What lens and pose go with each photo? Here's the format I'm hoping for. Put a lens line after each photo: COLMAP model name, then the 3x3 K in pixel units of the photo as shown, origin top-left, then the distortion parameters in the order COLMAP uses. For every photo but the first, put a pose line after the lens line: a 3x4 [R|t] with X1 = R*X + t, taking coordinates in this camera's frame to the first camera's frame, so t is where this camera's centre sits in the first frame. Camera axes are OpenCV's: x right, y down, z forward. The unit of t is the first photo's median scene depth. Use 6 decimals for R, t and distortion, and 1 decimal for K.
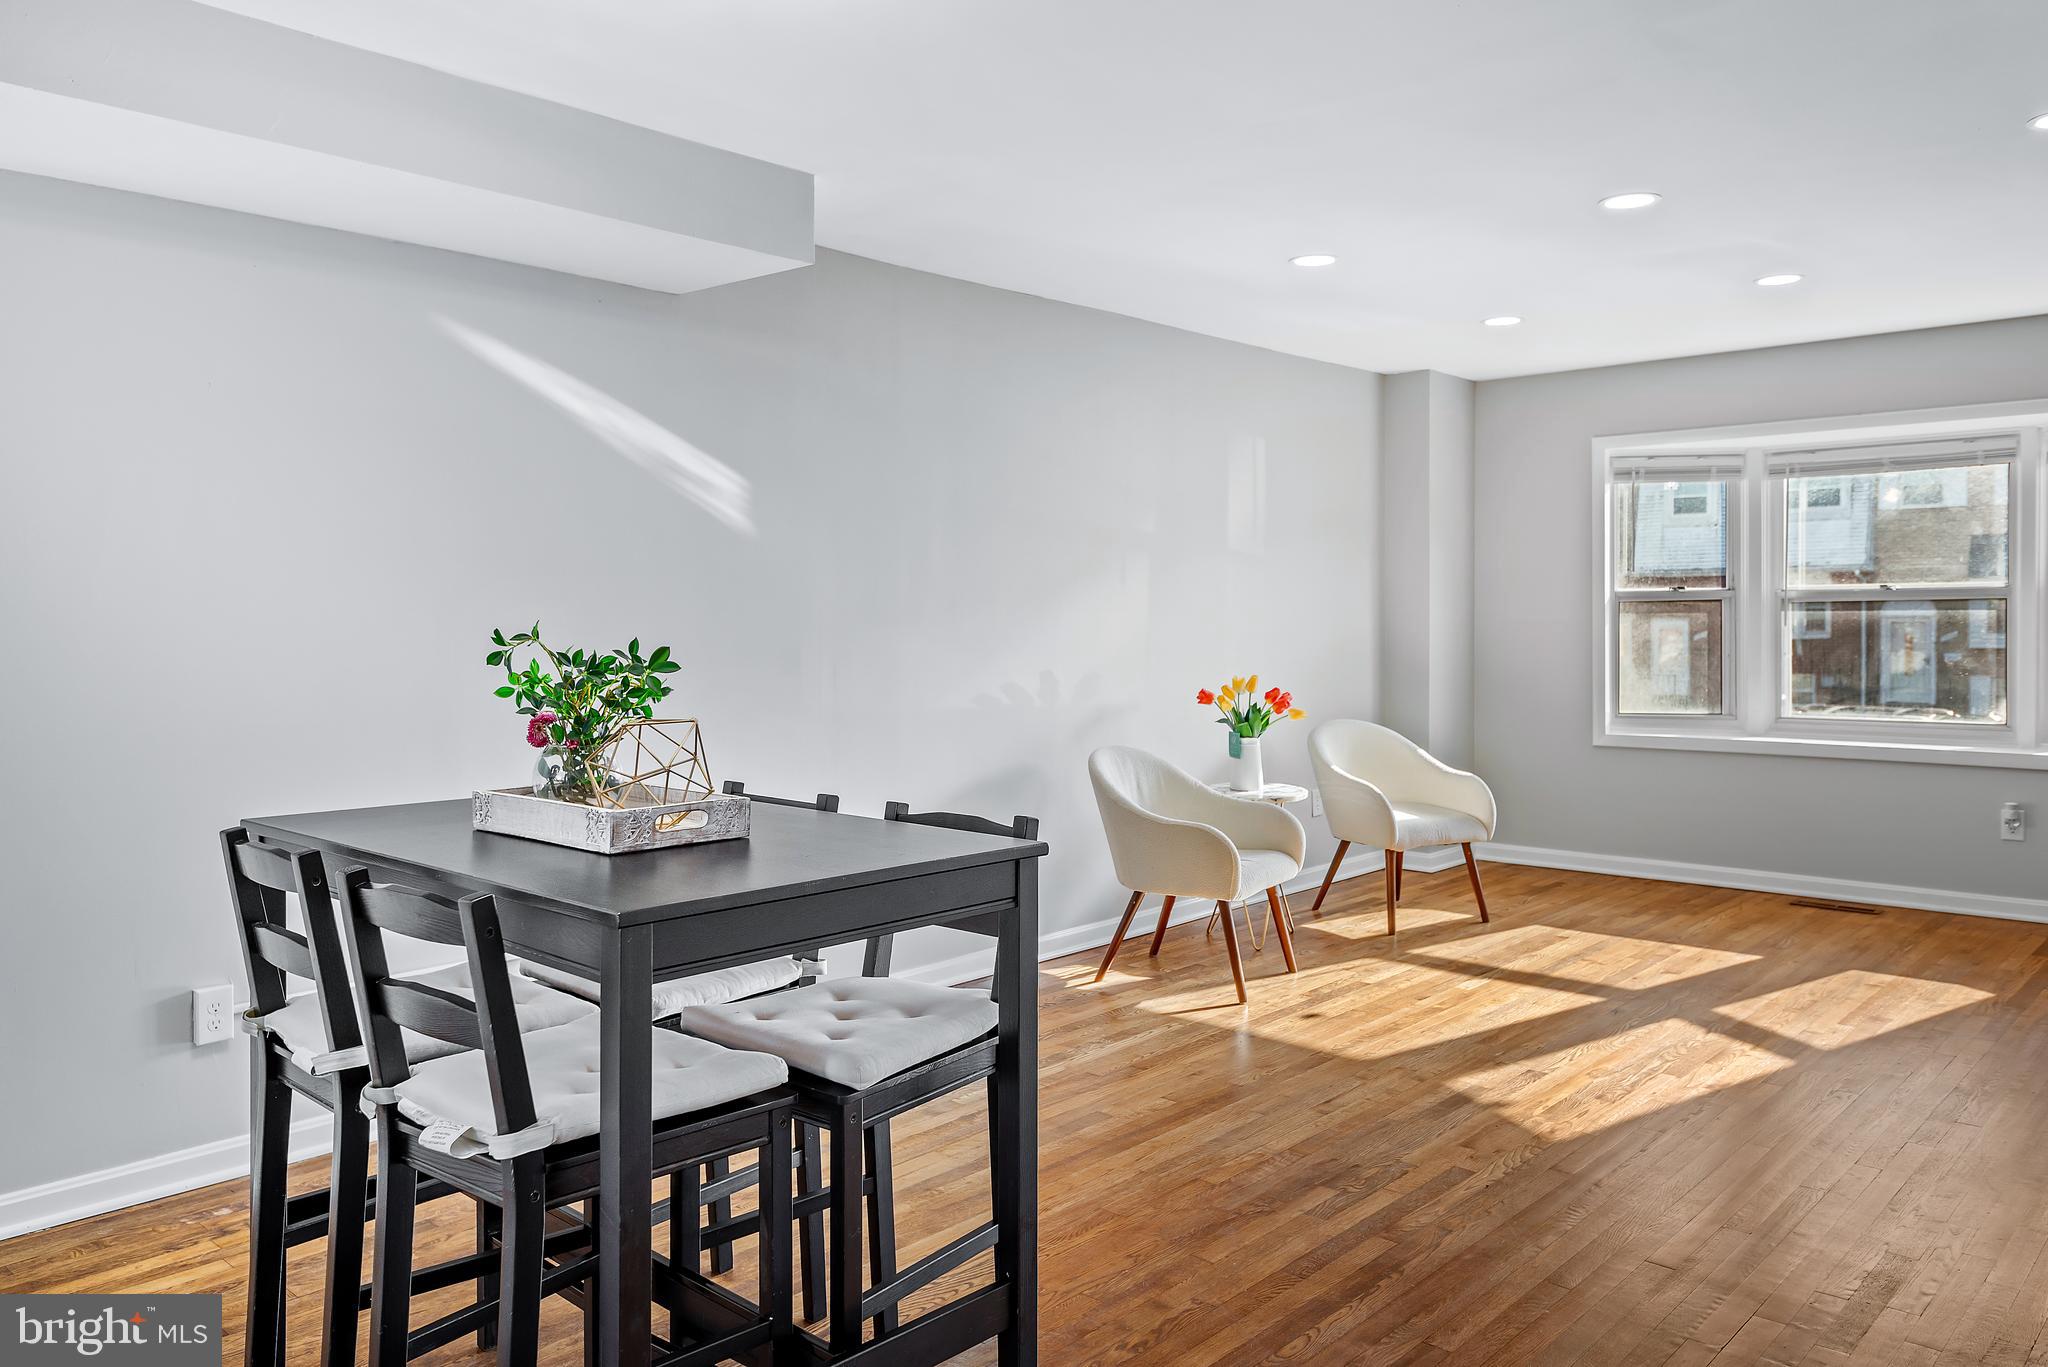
lens RADIAL K [[1482.8, 0, 1025.3], [0, 1482.8, 642.4], [0, 0, 1]] dist [0.062921, -0.068190]
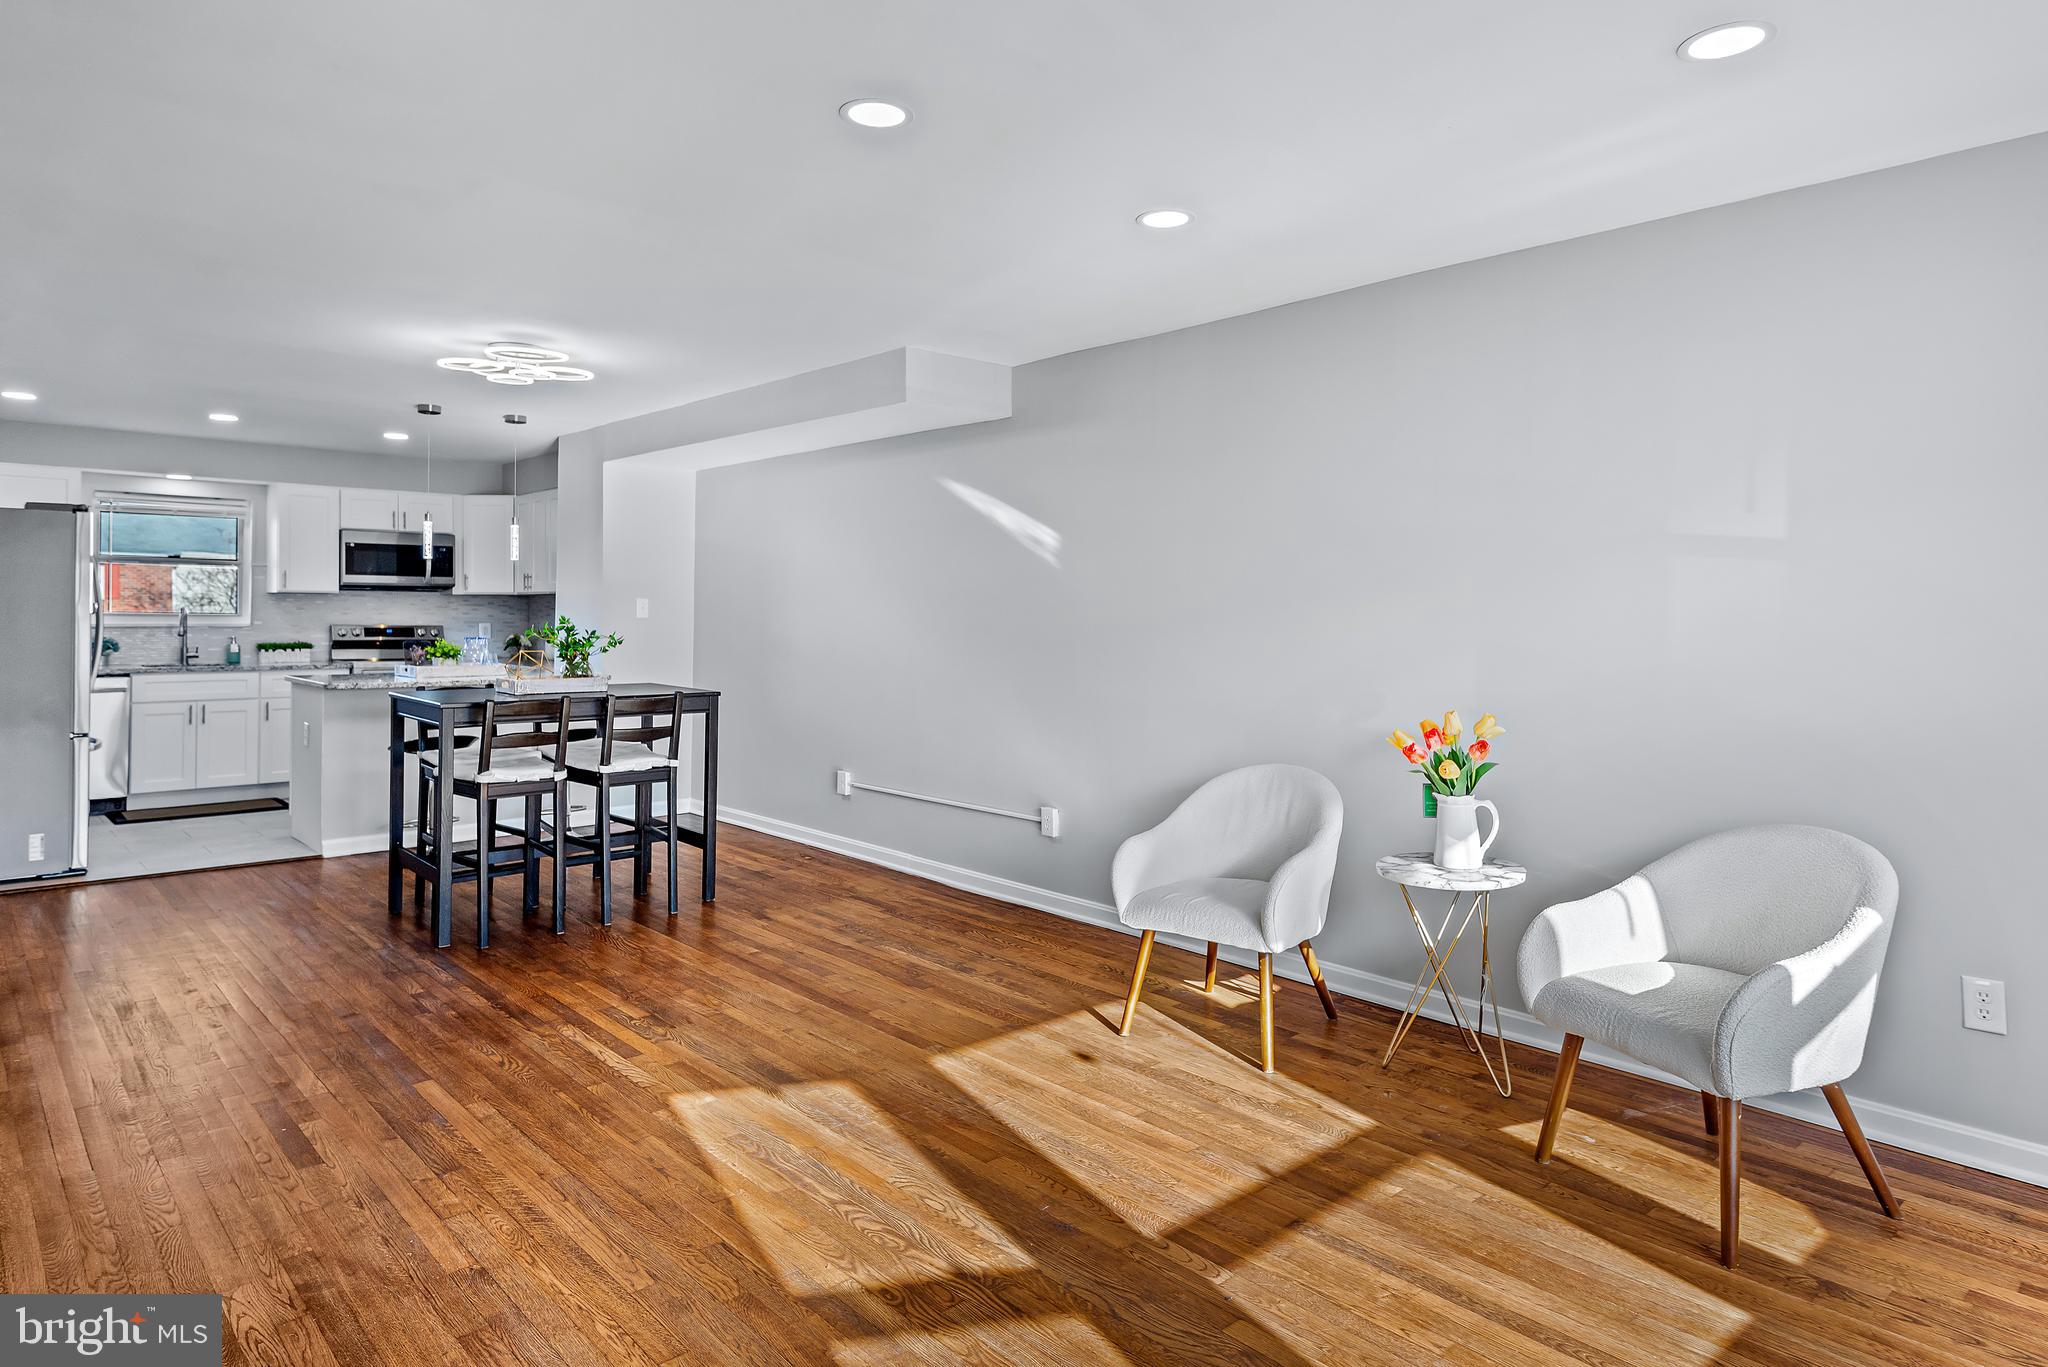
lens RADIAL K [[1177.3, 0, 1017.9], [0, 1177.3, 621.7], [0, 0, 1]] dist [0.060121, -0.032503]
pose [[-0.092319, 0.009441, -0.995685, 0.690283], [-0.025458, 0.999606, 0.011839, -0.020944], [0.995404, 0.026441, -0.092042, 0.765119]]
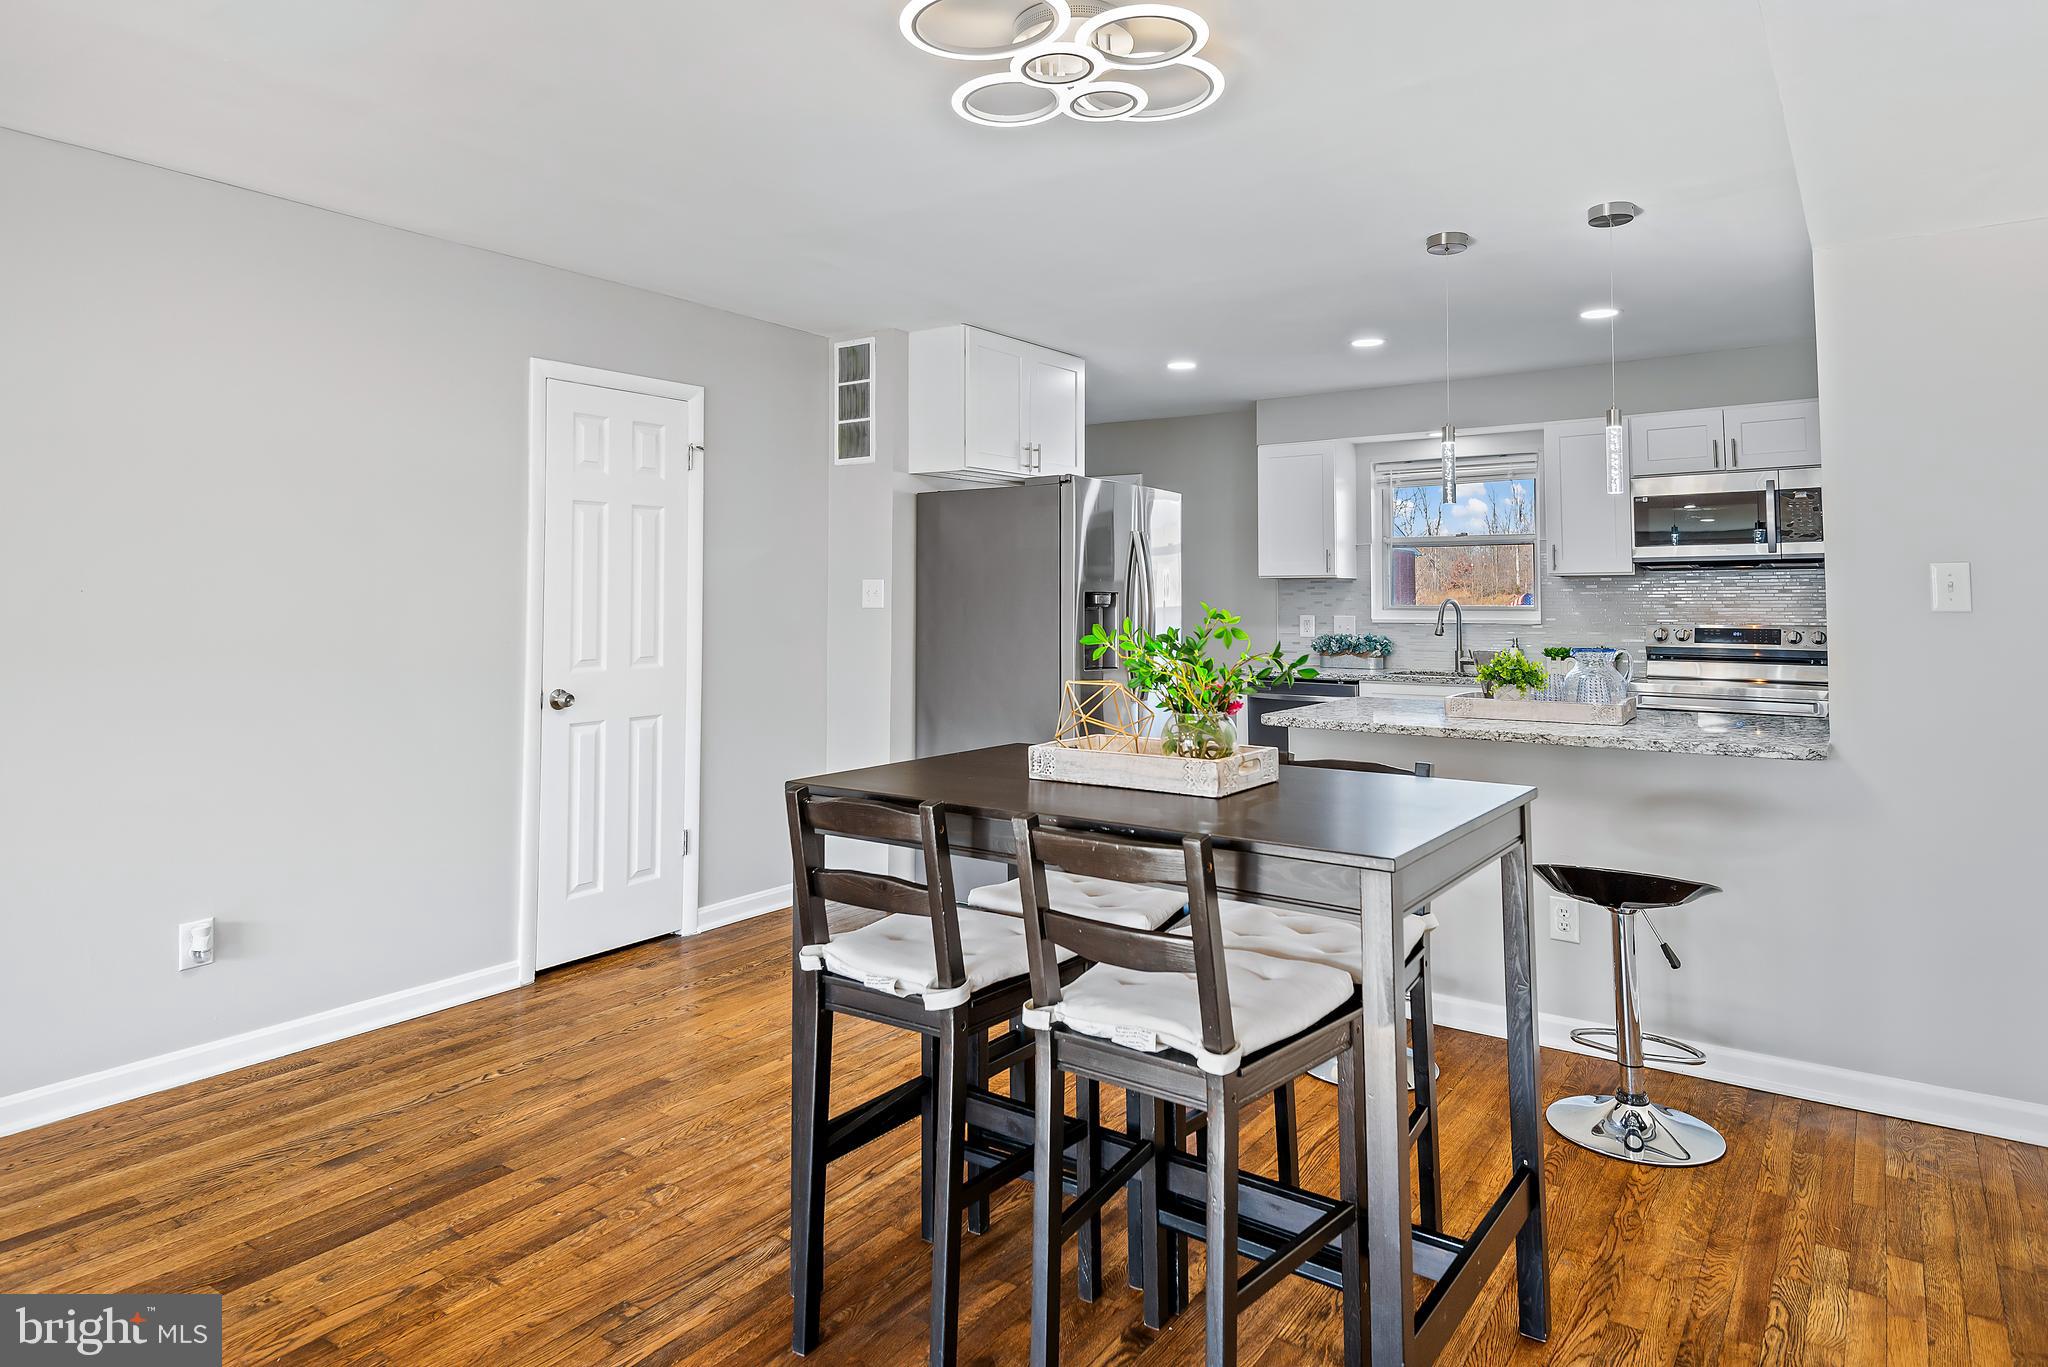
lens RADIAL K [[1211.9, 0, 1003.6], [0, 1211.9, 546.0], [0, 0, 1]] dist [0.024272, -0.000831]
pose [[-0.994200, -0.000459, -0.107548, -0.019141], [0.002814, 0.999537, -0.030284, -0.013045], [0.107512, -0.030411, -0.993739, 0.725156]]
